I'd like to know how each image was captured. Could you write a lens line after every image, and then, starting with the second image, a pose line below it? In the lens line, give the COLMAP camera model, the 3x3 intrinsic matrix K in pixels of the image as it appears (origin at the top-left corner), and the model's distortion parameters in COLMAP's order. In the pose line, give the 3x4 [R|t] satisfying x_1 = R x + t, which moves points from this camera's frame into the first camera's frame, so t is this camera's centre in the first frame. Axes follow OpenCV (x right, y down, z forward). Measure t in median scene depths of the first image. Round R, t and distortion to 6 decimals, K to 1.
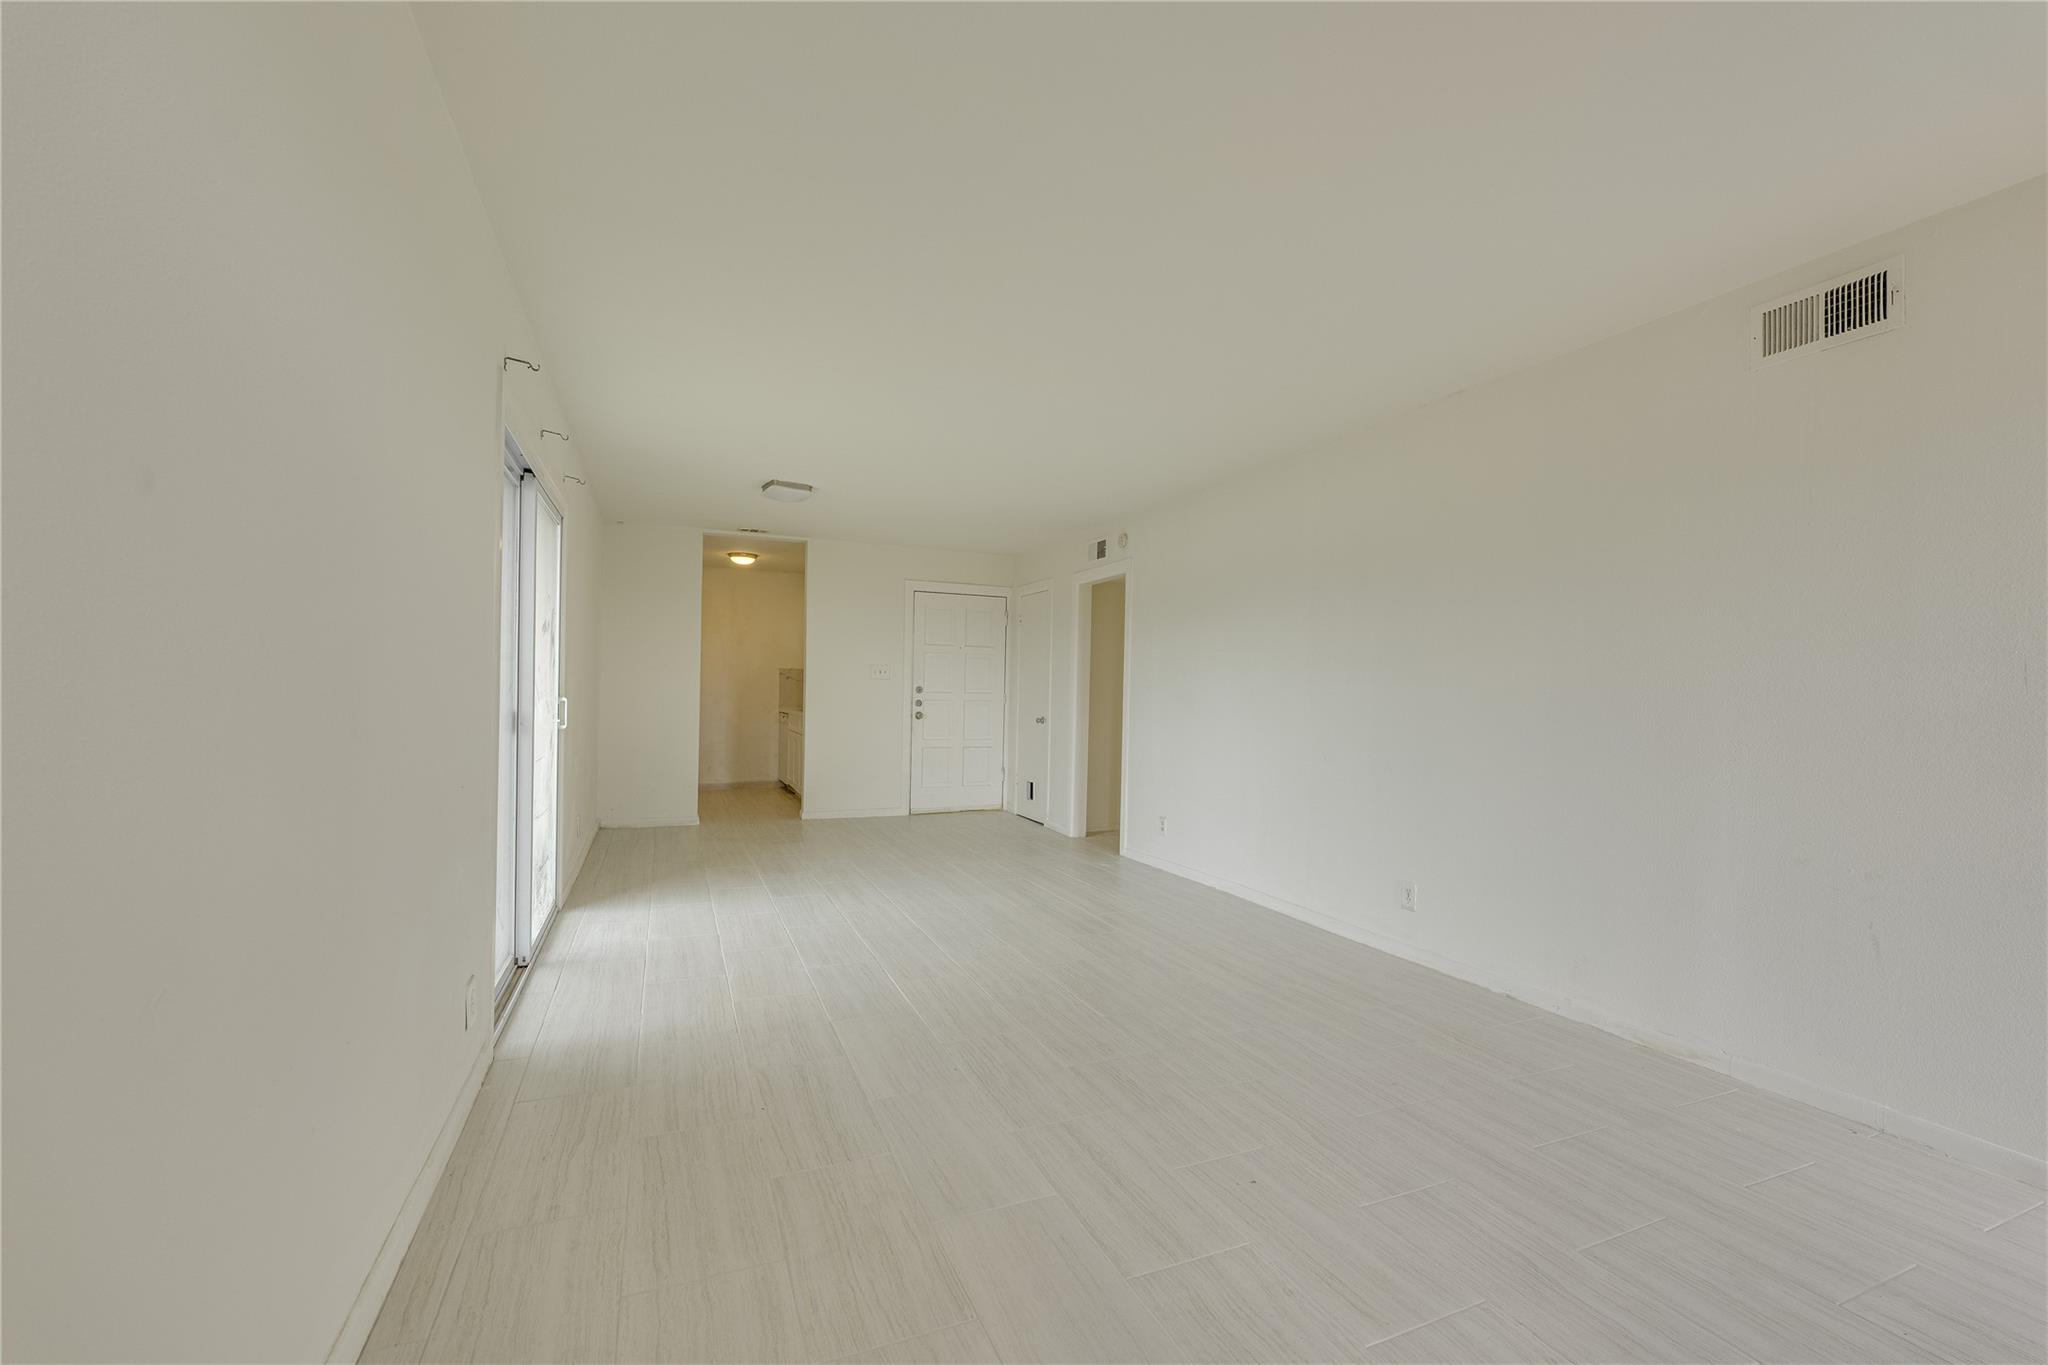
lens RADIAL K [[893.7, 0, 1022.3], [0, 893.7, 692.5], [0, 0, 1]] dist [-0.000767, 0.000109]
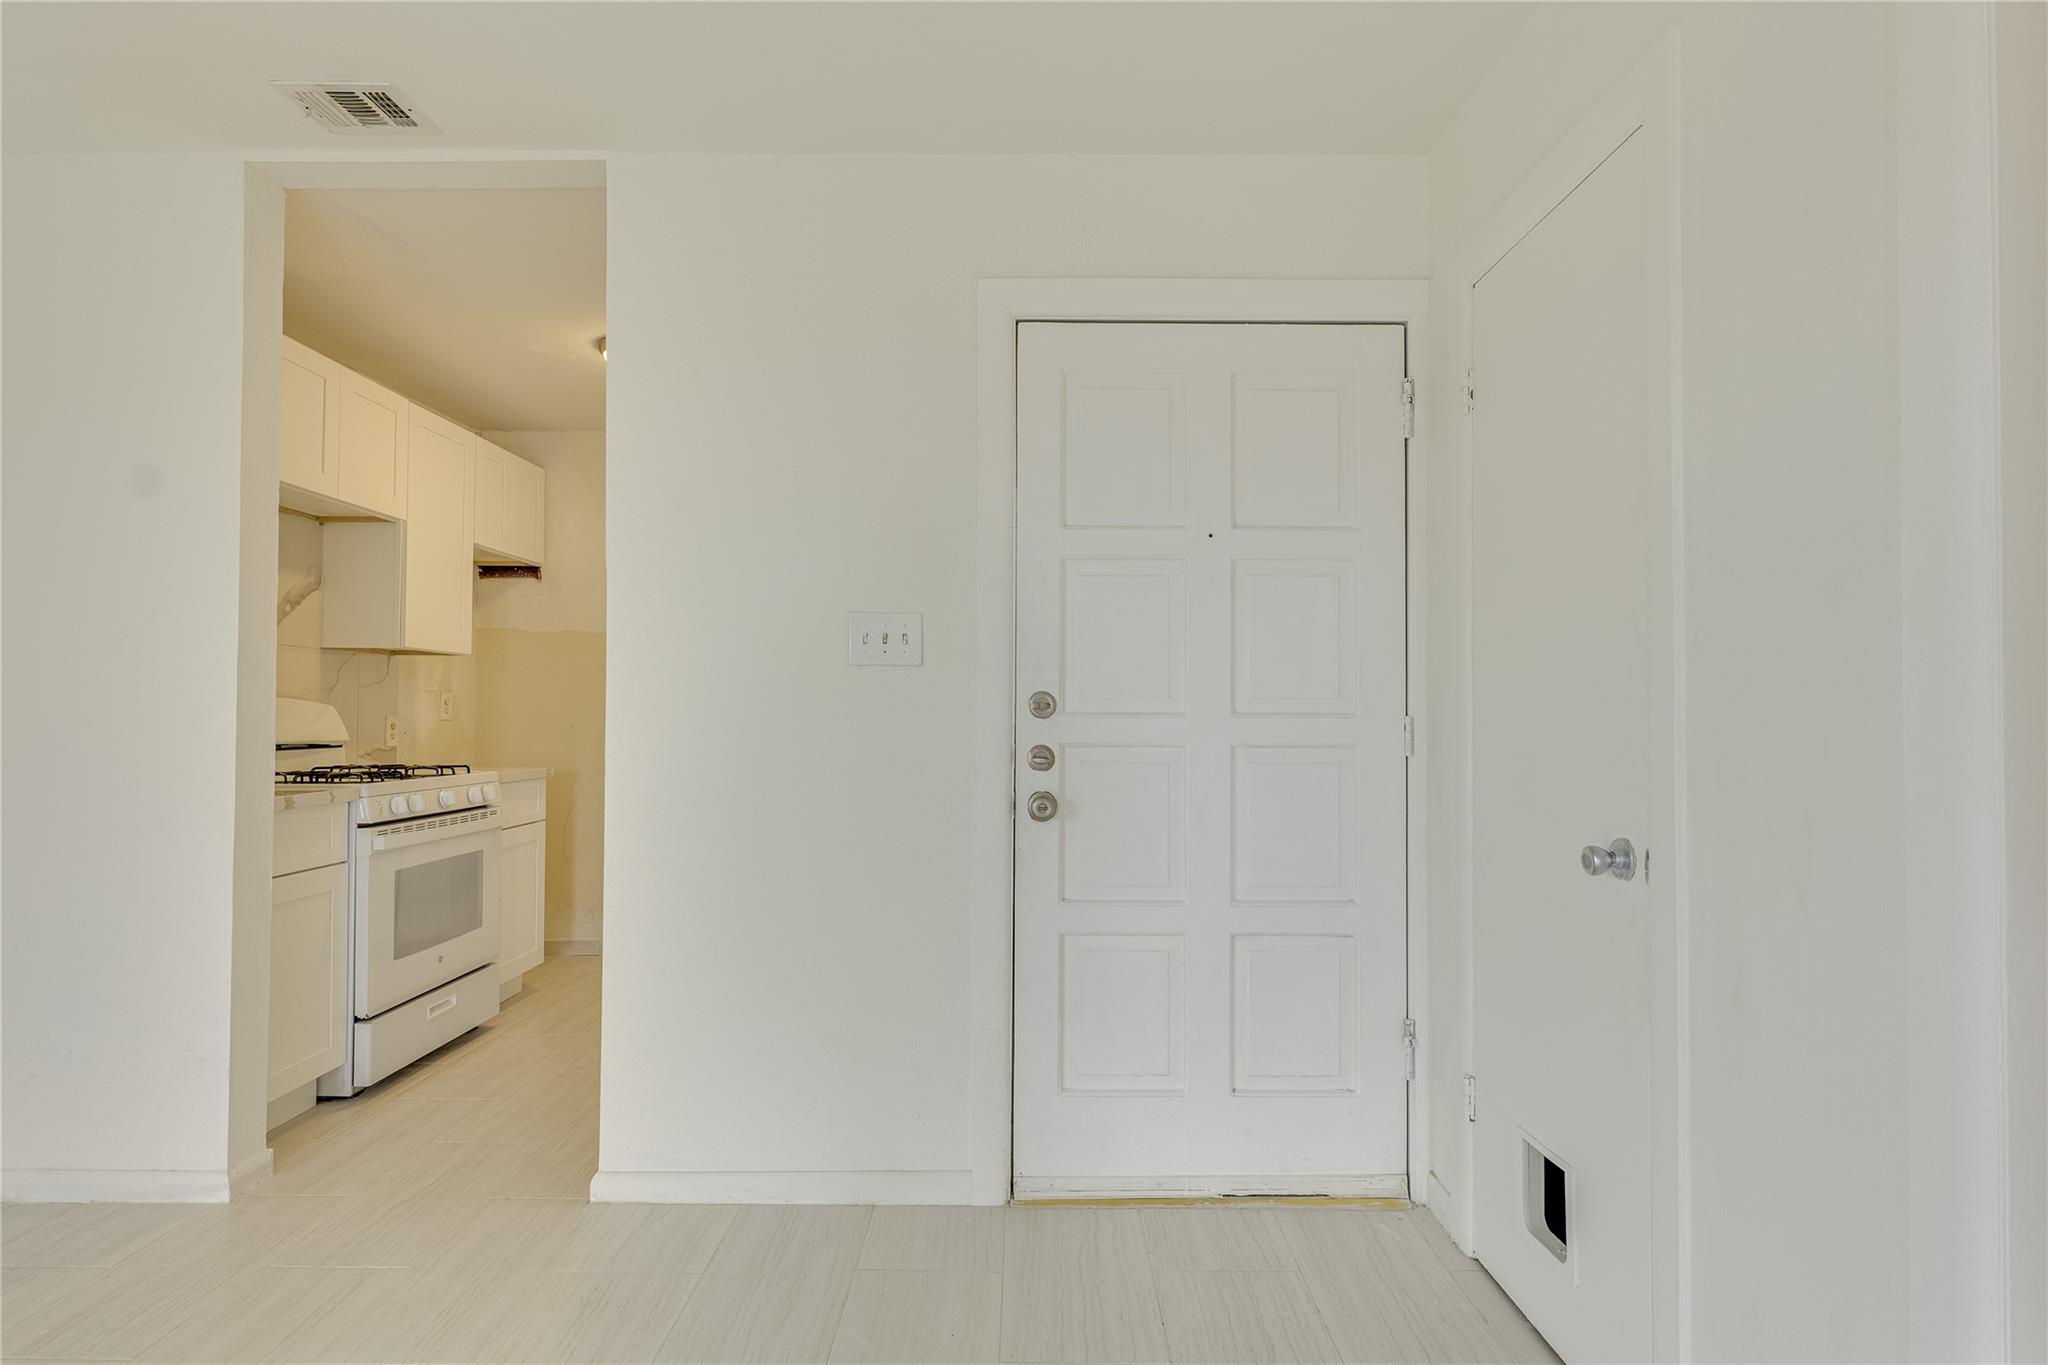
lens RADIAL K [[1036.2, 0, 1024.6], [0, 1036.2, 699.1], [0, 0, 1]] dist [0.000660, 0.000448]
pose [[0.921225, -0.024278, -0.388273, -0.005865], [0.018697, 0.999661, -0.018145, 0.000460], [0.388581, 0.009456, 0.921366, 0.727452]]
